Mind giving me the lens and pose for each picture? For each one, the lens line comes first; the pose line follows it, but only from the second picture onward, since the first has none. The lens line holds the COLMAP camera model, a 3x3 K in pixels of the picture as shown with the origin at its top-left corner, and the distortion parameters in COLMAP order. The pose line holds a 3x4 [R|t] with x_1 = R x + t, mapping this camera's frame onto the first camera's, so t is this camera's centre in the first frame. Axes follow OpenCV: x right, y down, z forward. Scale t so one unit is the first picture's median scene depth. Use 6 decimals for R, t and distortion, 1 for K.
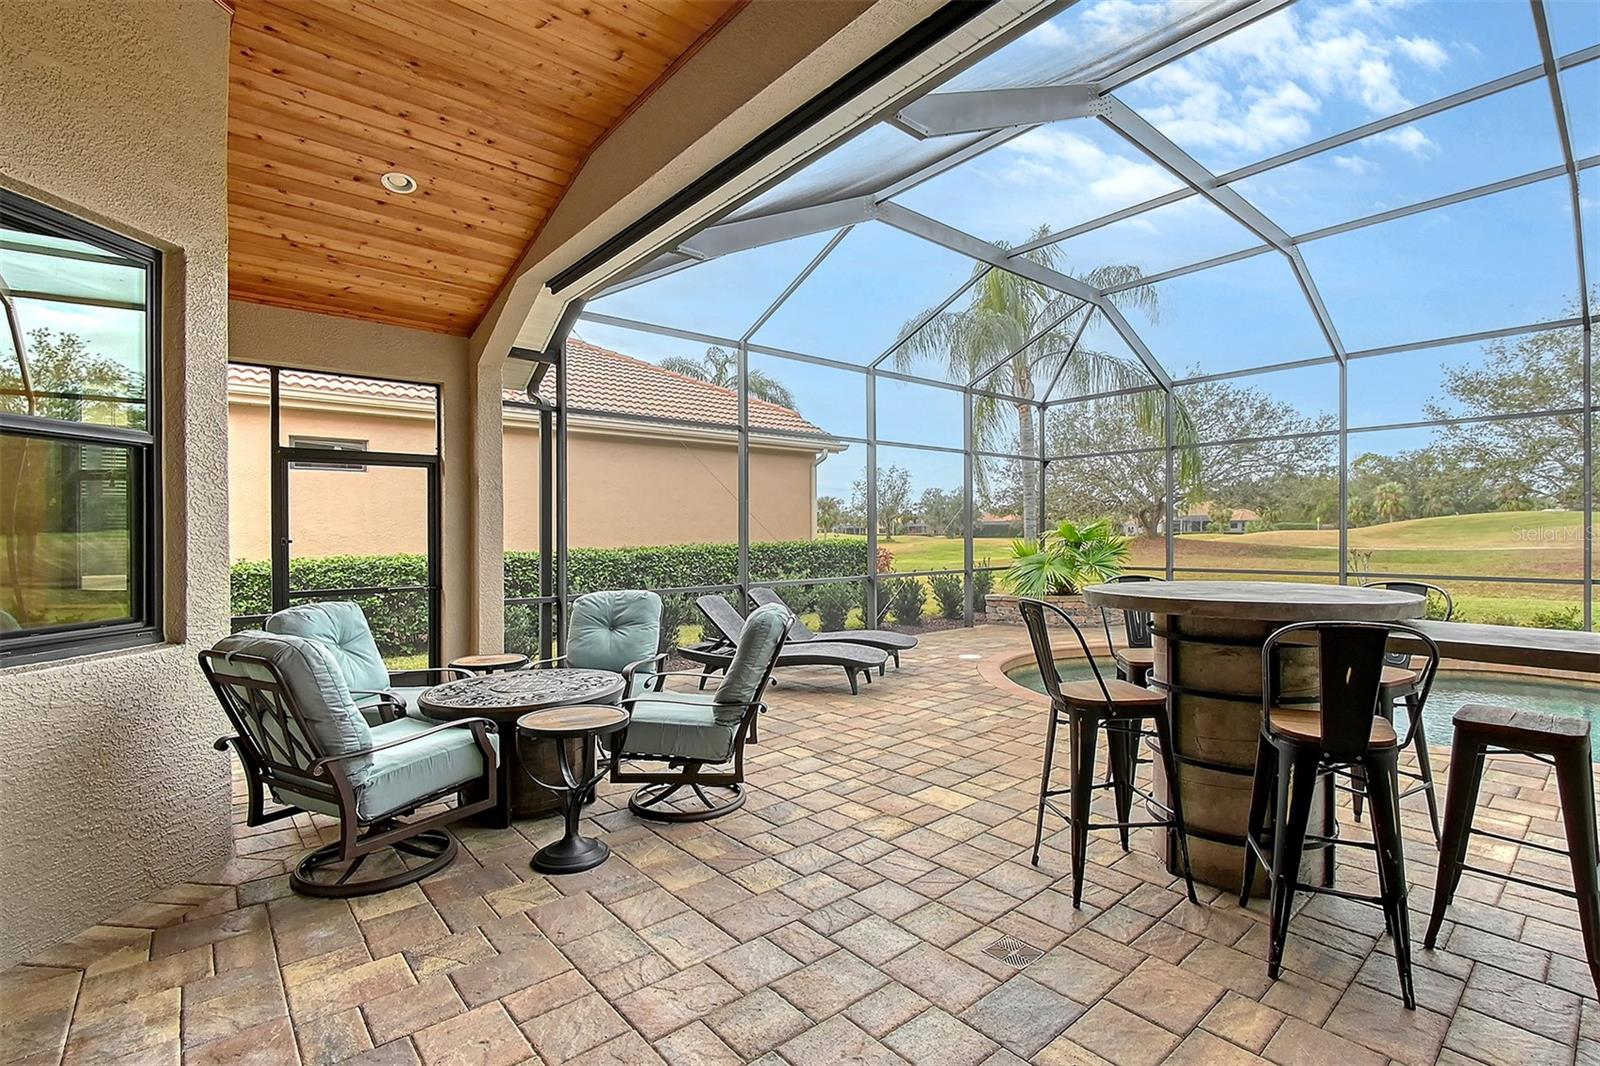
lens RADIAL K [[731.5, 0, 810.5], [0, 731.5, 531.9], [0, 0, 1]] dist [0.007934, -0.010842]
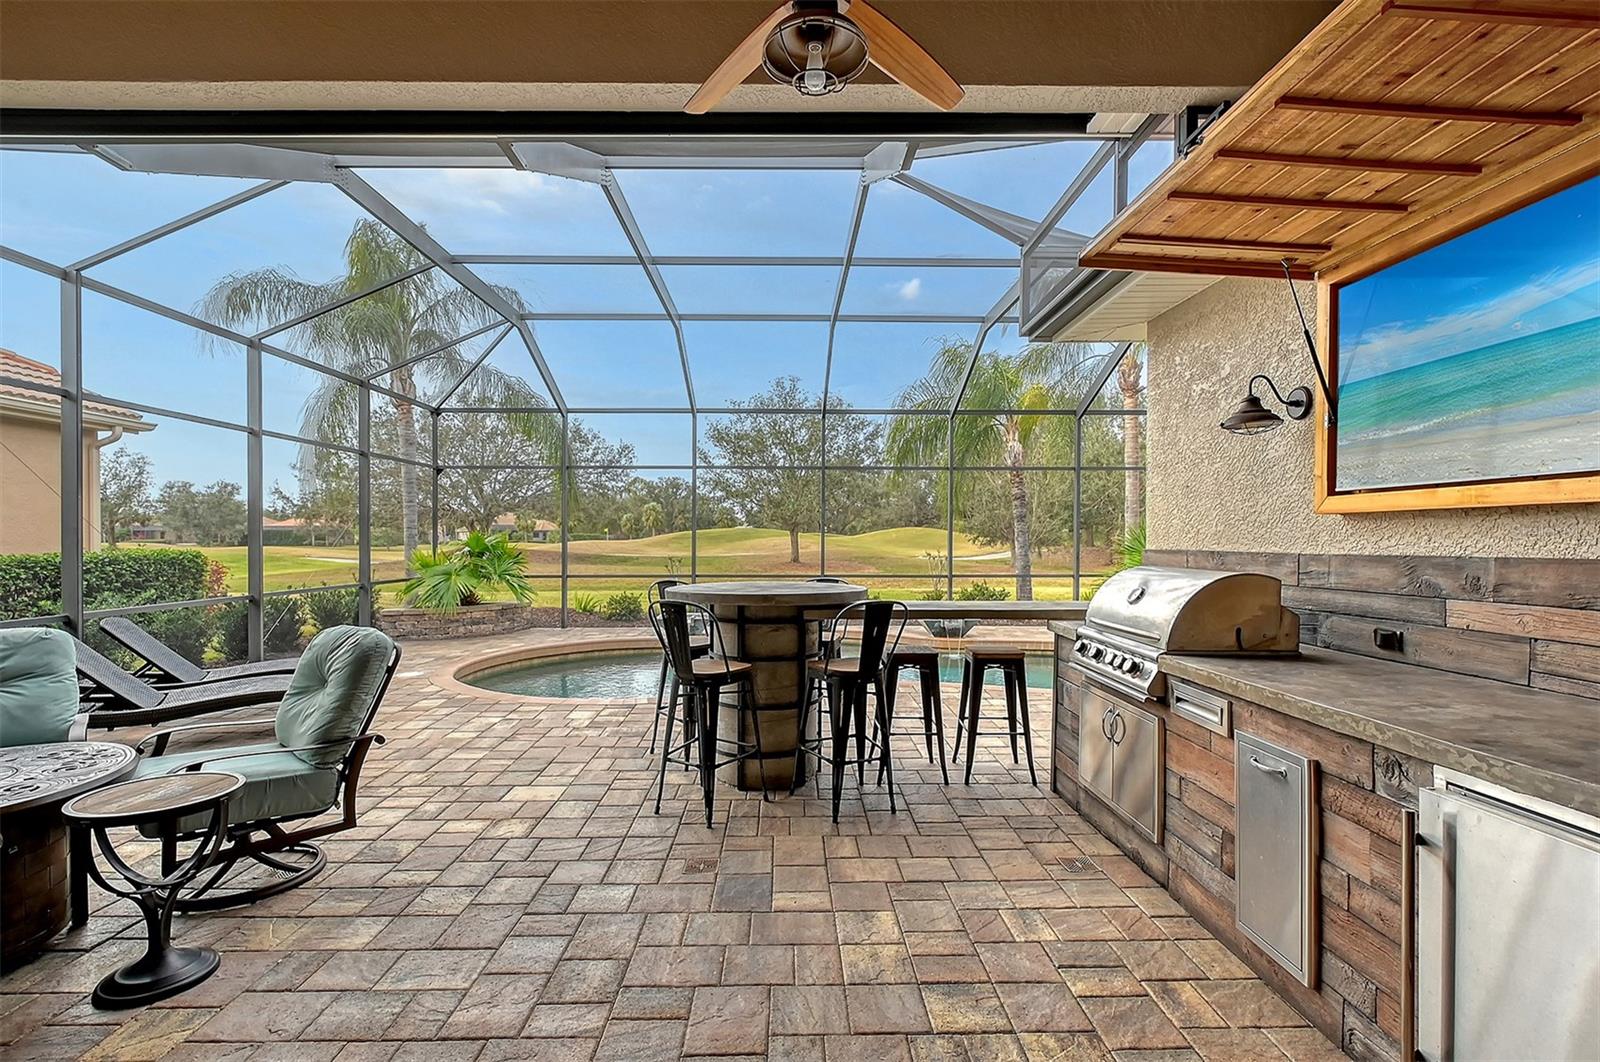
lens RADIAL K [[739.4, 0, 800.7], [0, 739.4, 544.8], [0, 0, 1]] dist [-0.001271, -0.006551]
pose [[0.636570, 0.003033, 0.771213, -0.398386], [-0.007963, 0.999965, 0.002640, -0.007461], [-0.771178, -0.007822, 0.636572, 0.009990]]
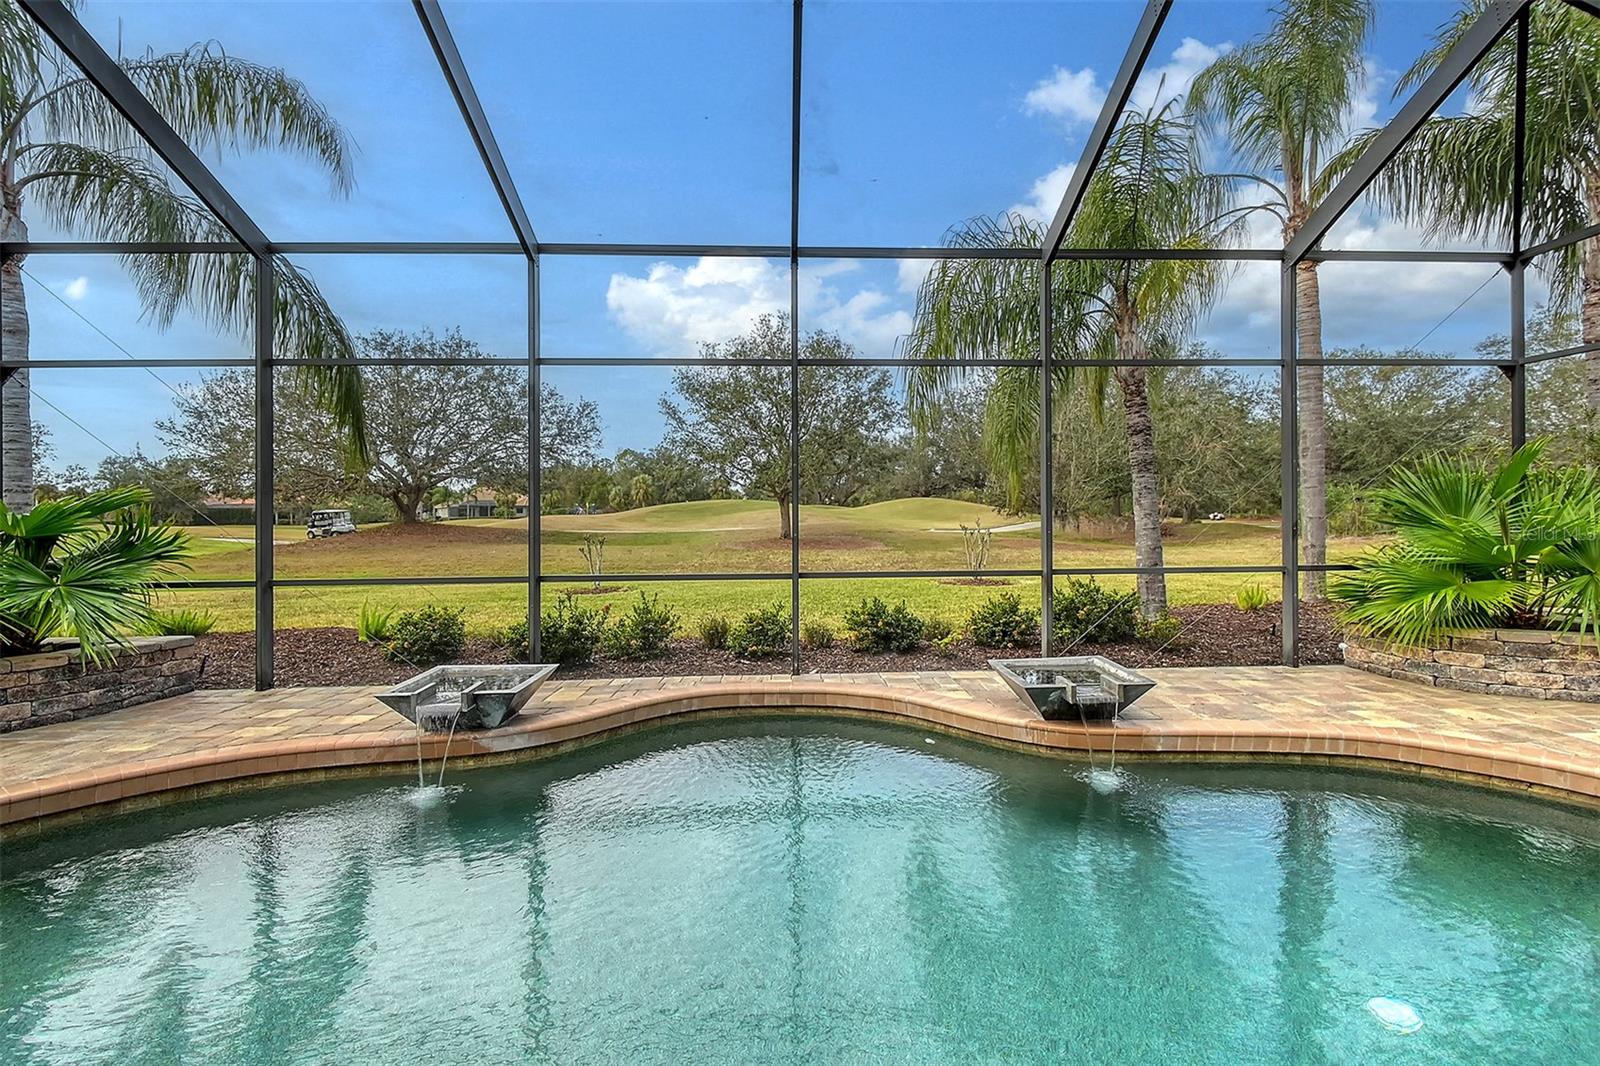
lens RADIAL K [[729.7, 0, 830.7], [0, 729.7, 532.9], [0, 0, 1]] dist [0.007822, -0.000504]
pose [[0.608411, -0.018959, 0.793396, 0.842453], [0.001825, 0.999745, 0.022491, 0.006295], [-0.793620, -0.012236, 0.608290, 0.892250]]
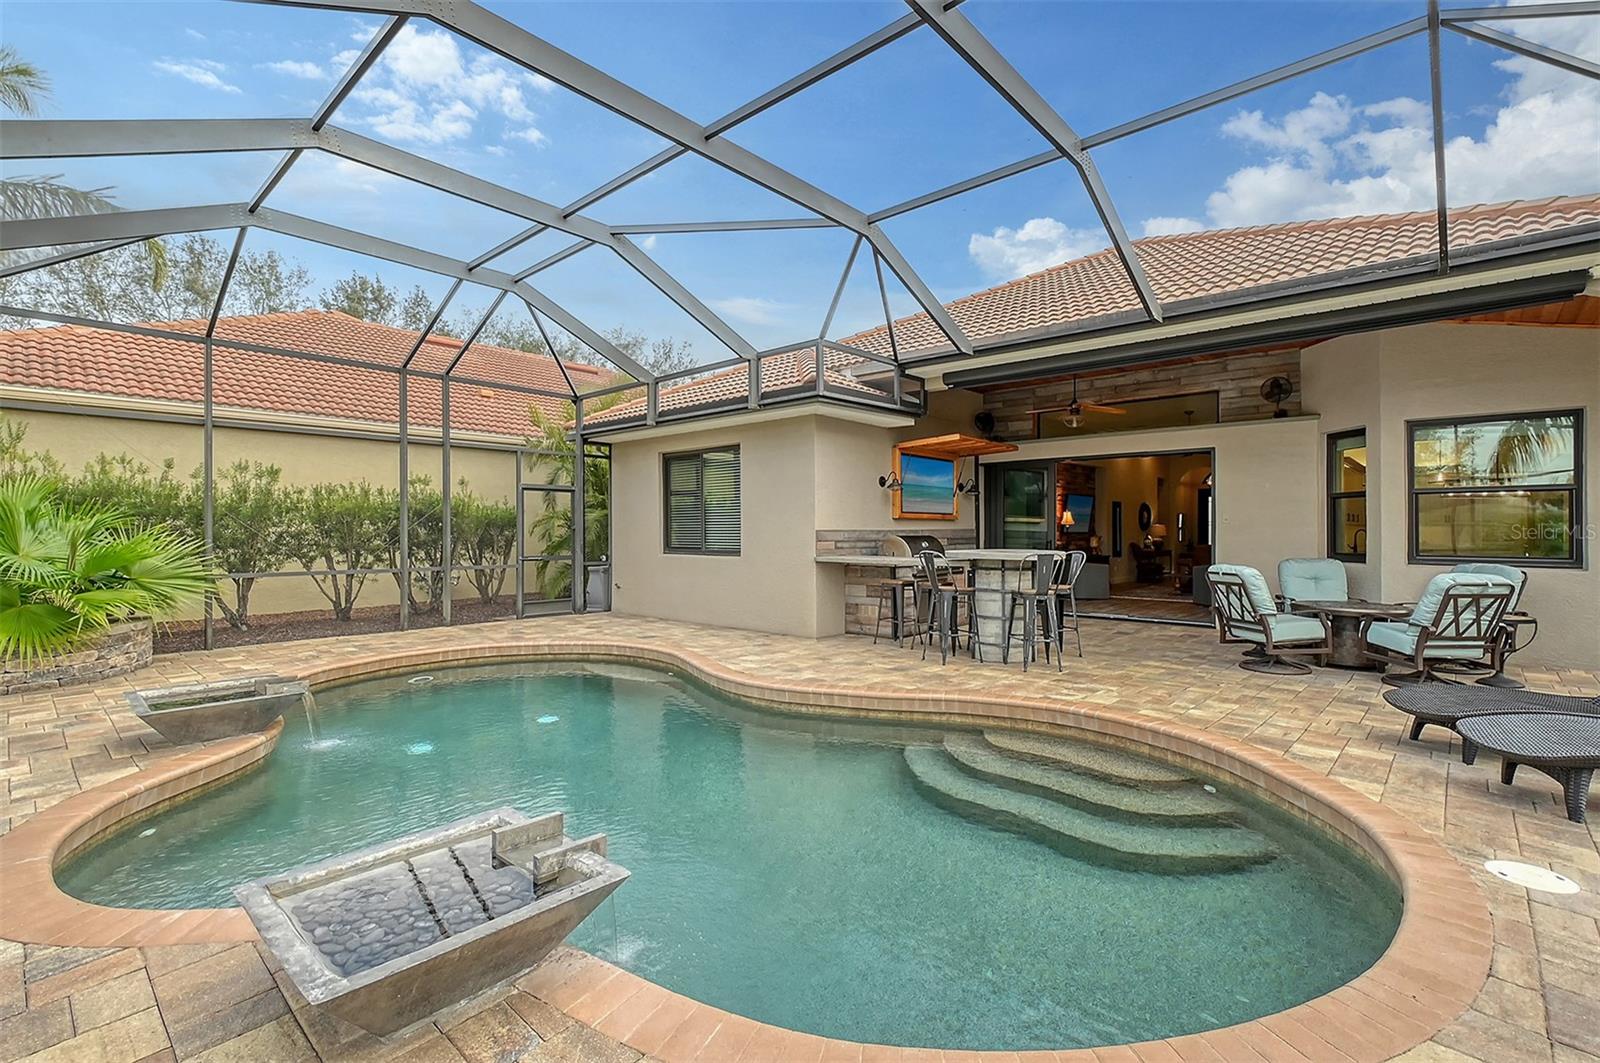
lens RADIAL K [[723.2, 0, 804.4], [0, 723.2, 522.7], [0, 0, 1]] dist [0.001031, 0.000426]
pose [[-0.991955, 0.005971, -0.126453, 1.221937], [0.007373, 0.999916, -0.010615, -0.001042], [0.126379, -0.011462, -0.991916, 2.636433]]
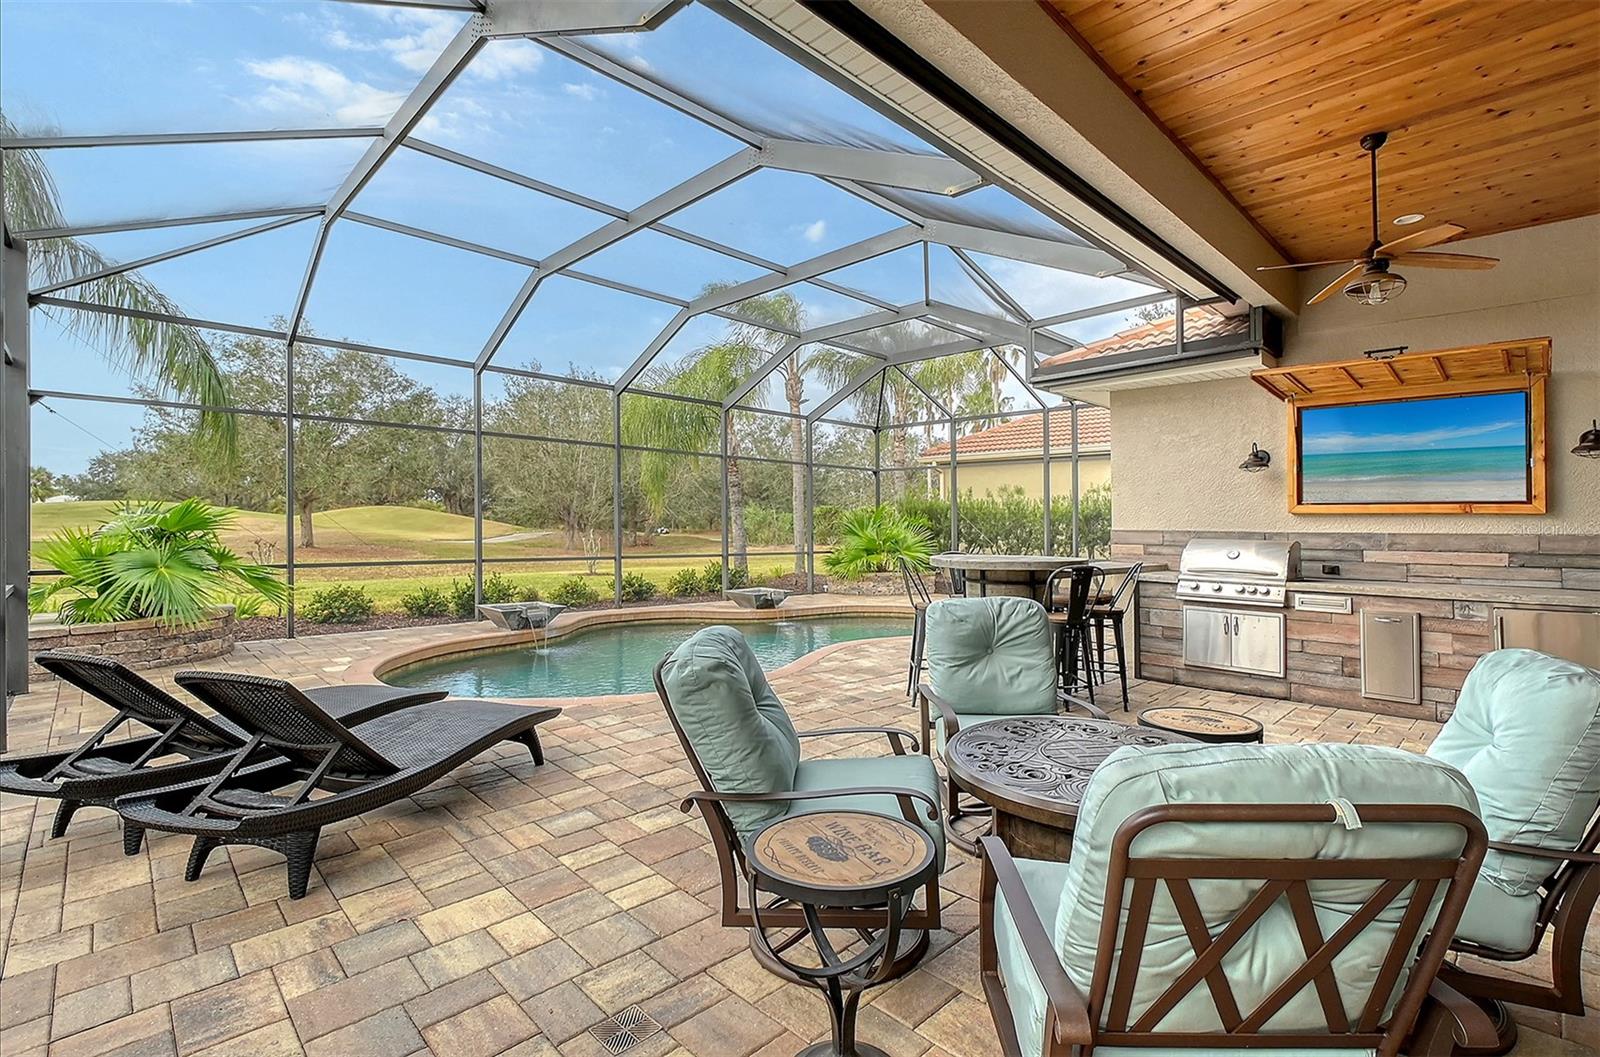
lens RADIAL K [[736.4, 0, 840.9], [0, 736.4, 516.7], [0, 0, 1]] dist [-0.002199, -0.000245]
pose [[-0.087314, 0.017977, 0.996019, -1.008817], [-0.012726, 0.999735, -0.019159, 0.010044], [-0.996100, -0.014349, -0.087062, 1.239812]]
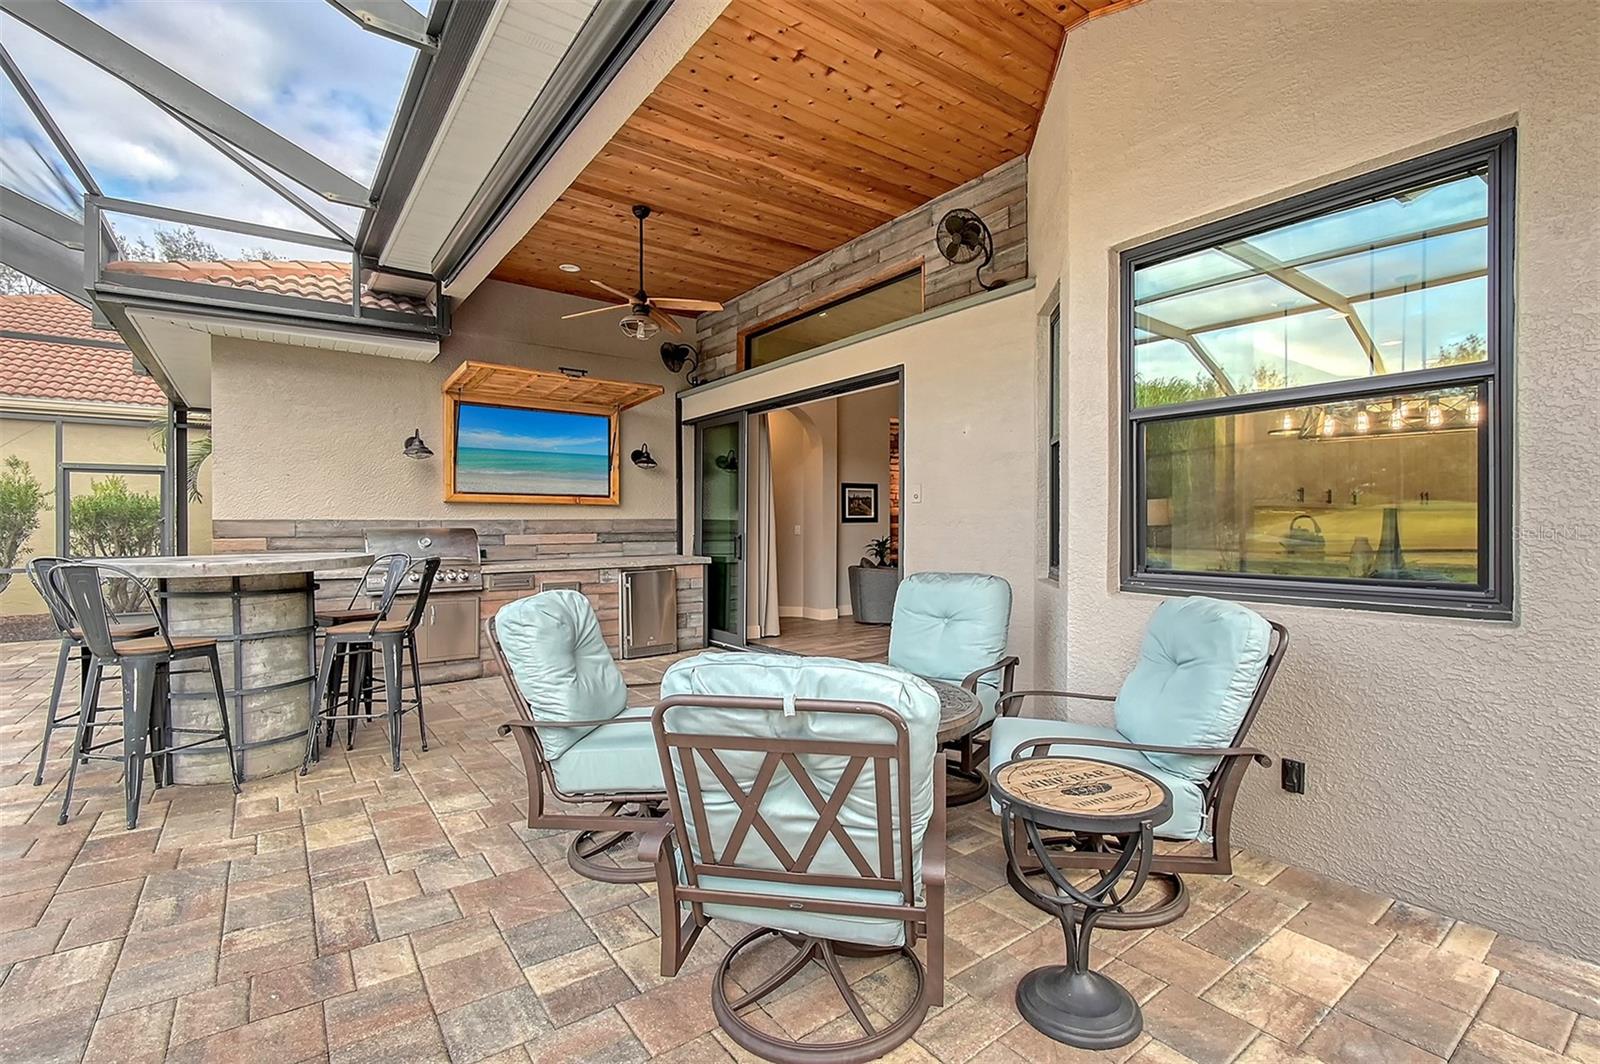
lens RADIAL K [[723.6, 0, 805.1], [0, 723.6, 512.2], [0, 0, 1]] dist [0.000174, -0.005114]
pose [[-0.997708, 0.012585, 0.066492, -0.389186], [0.011170, 0.999704, -0.021615, 0.028454], [-0.066744, -0.020822, -0.997553, 1.714414]]
